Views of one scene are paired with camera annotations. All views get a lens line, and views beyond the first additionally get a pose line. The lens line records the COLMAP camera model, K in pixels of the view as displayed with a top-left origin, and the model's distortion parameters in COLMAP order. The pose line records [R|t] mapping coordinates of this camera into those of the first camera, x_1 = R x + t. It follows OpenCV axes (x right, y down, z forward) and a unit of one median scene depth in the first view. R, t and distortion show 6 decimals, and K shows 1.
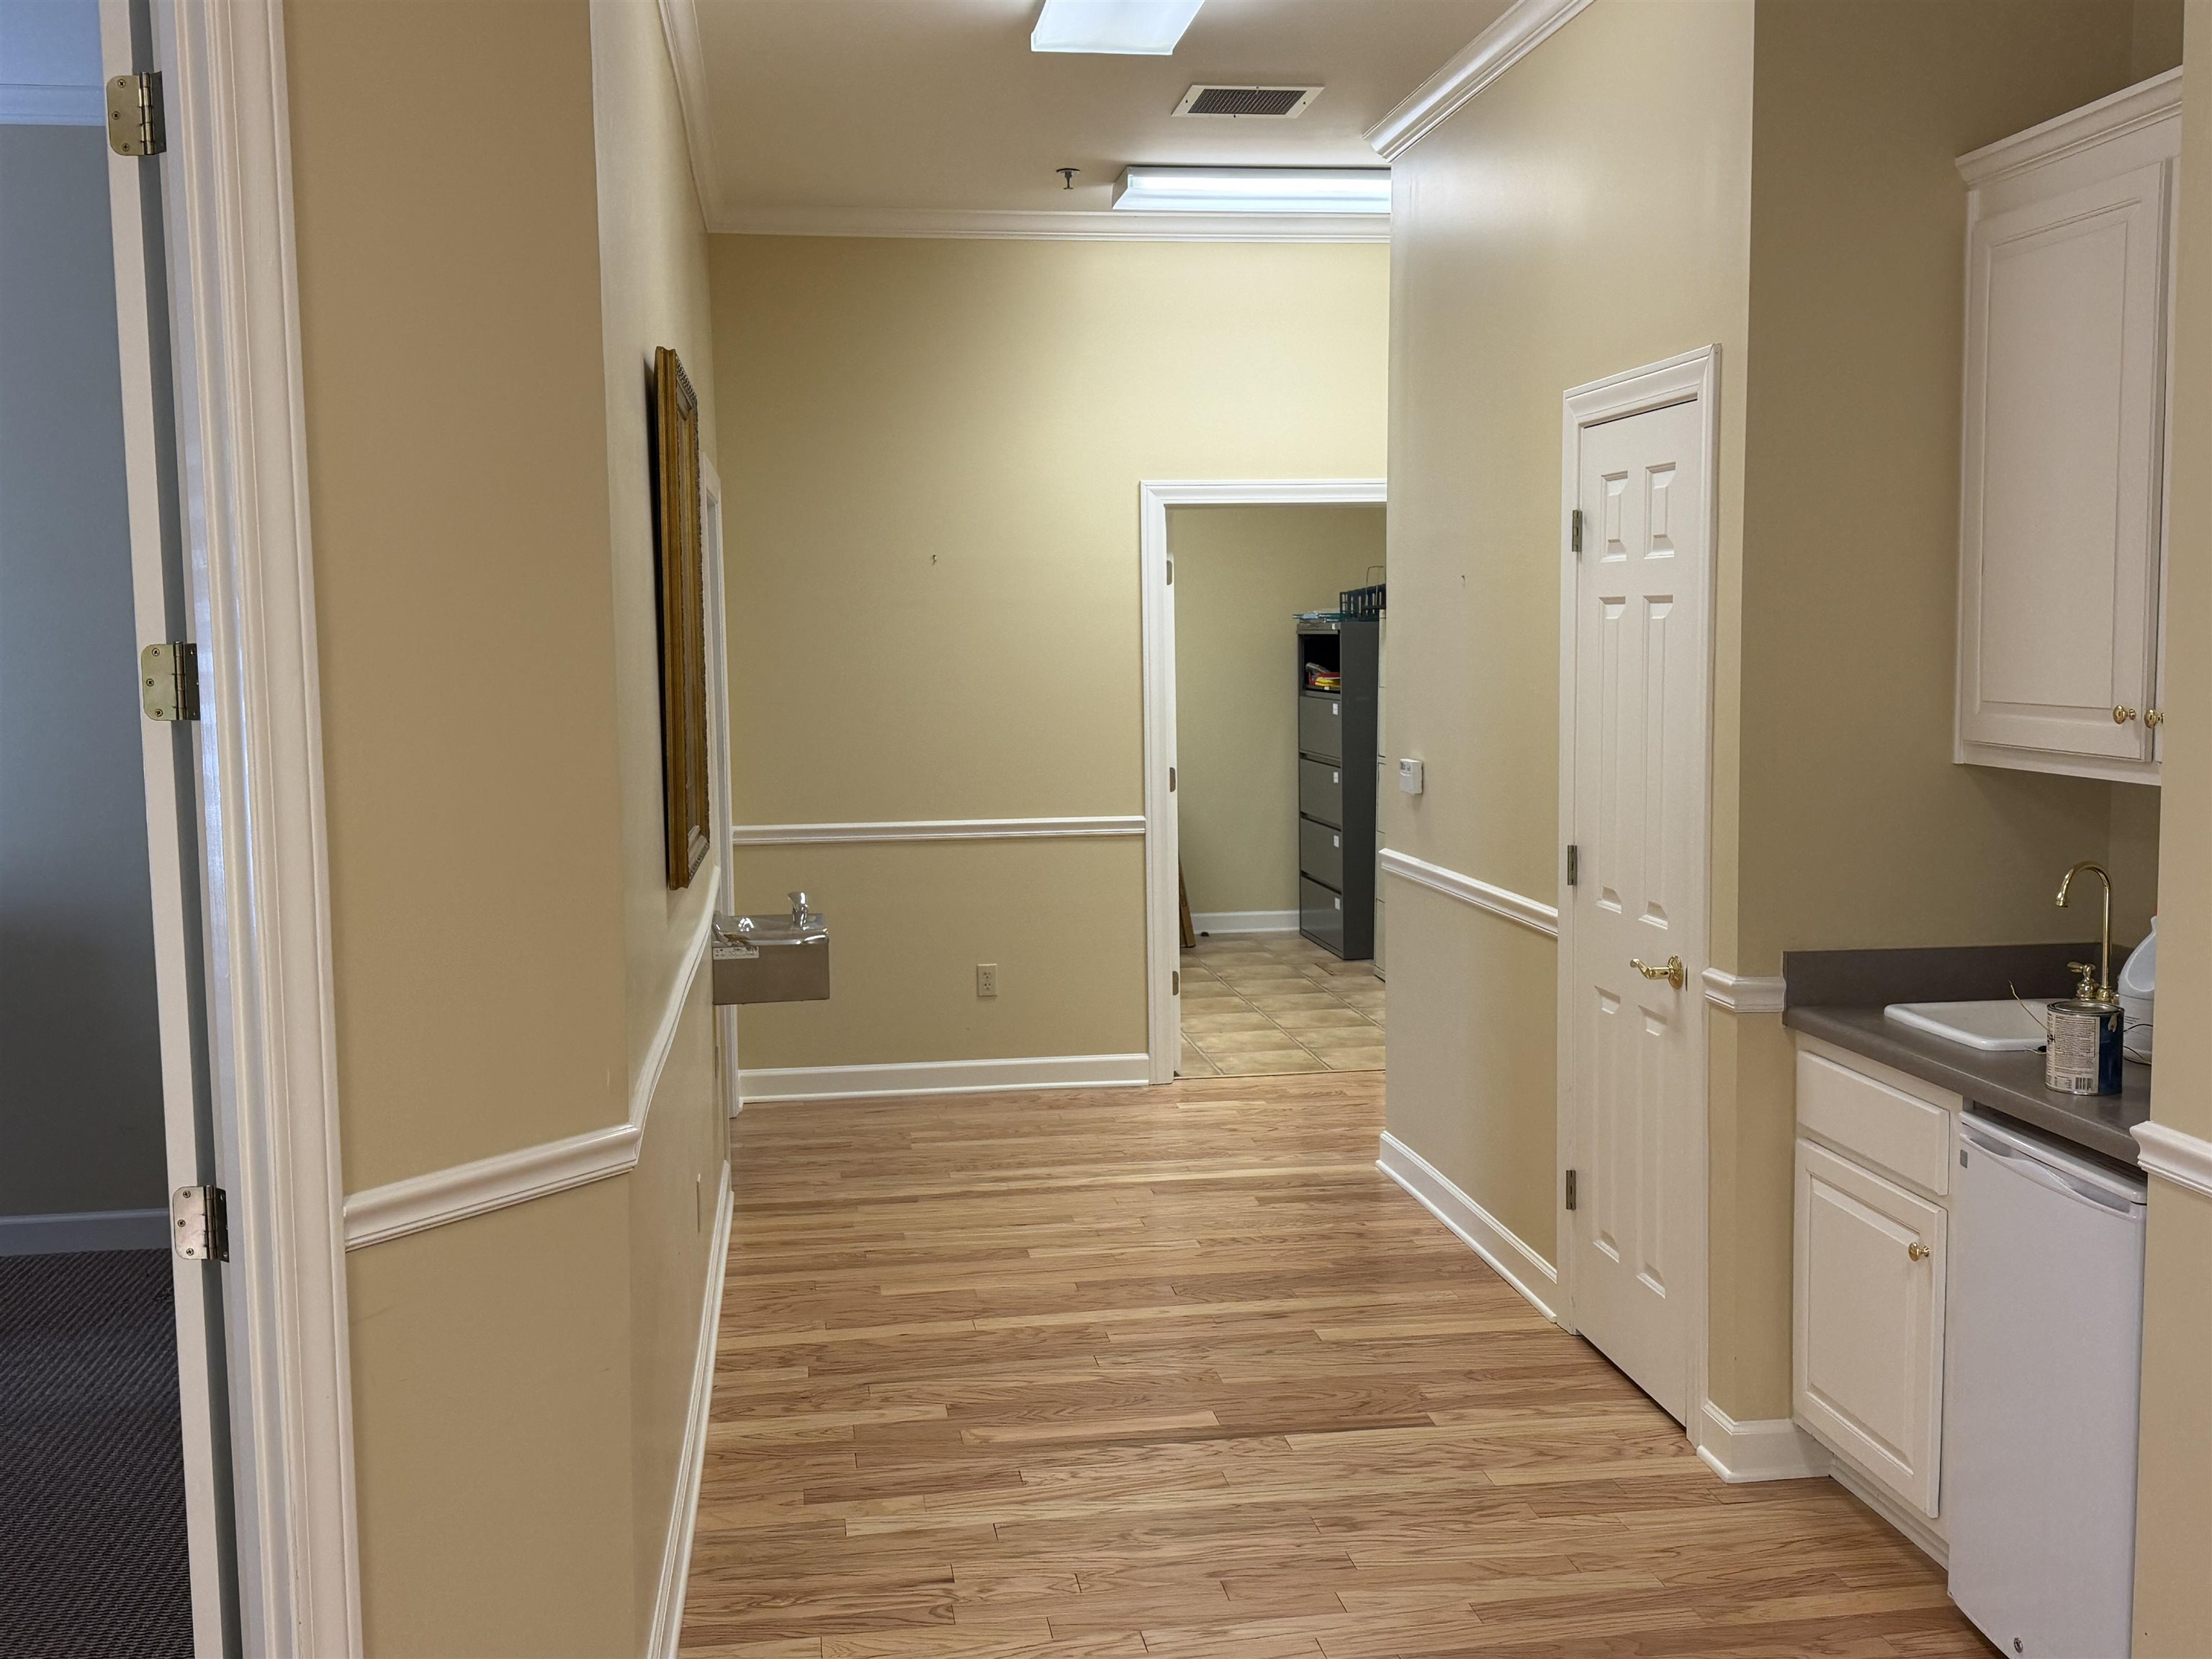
lens RADIAL K [[2118.9, 0, 1106.0], [0, 2118.9, 829.5], [0, 0, 1]] dist [0.175019, -0.339513]
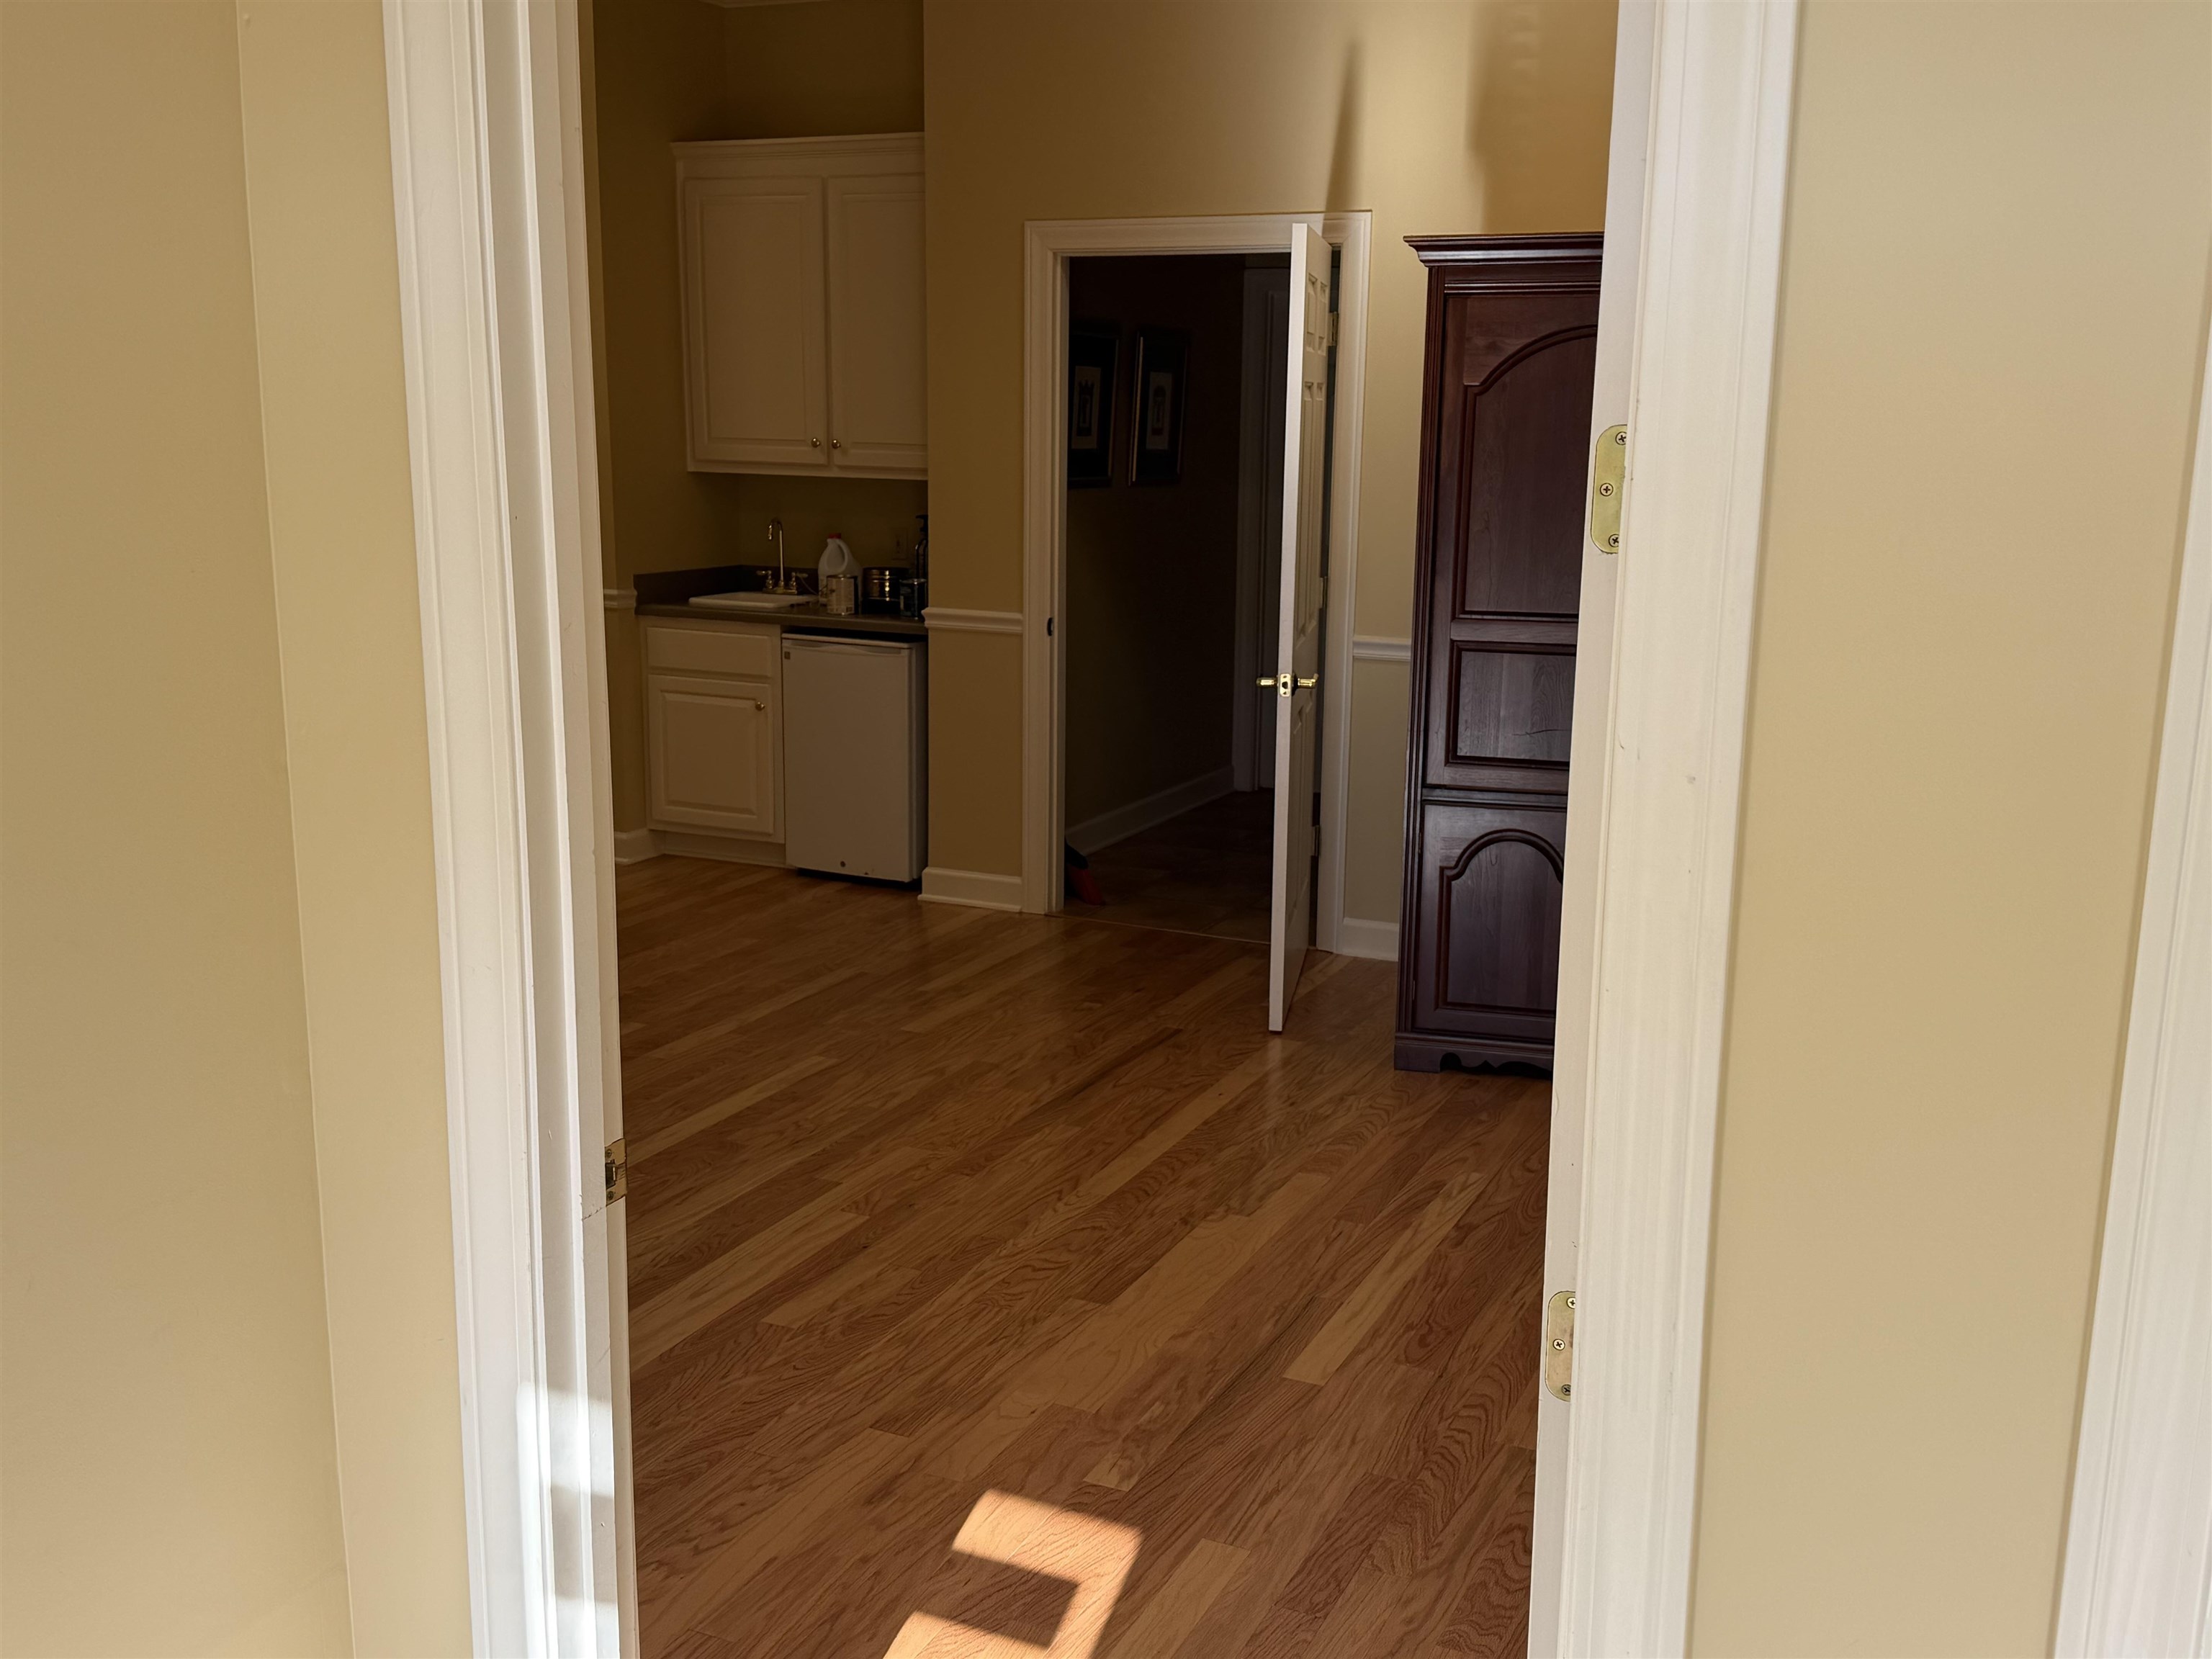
lens RADIAL K [[2118.9, 0, 1106.0], [0, 2118.9, 829.5], [0, 0, 1]] dist [0.175019, -0.339513]
pose [[0.556117, -0.144050, 0.818525, -0.992424], [0.056976, 0.989156, 0.135369, 0.047335], [-0.829149, -0.028644, 0.558294, -0.368583]]
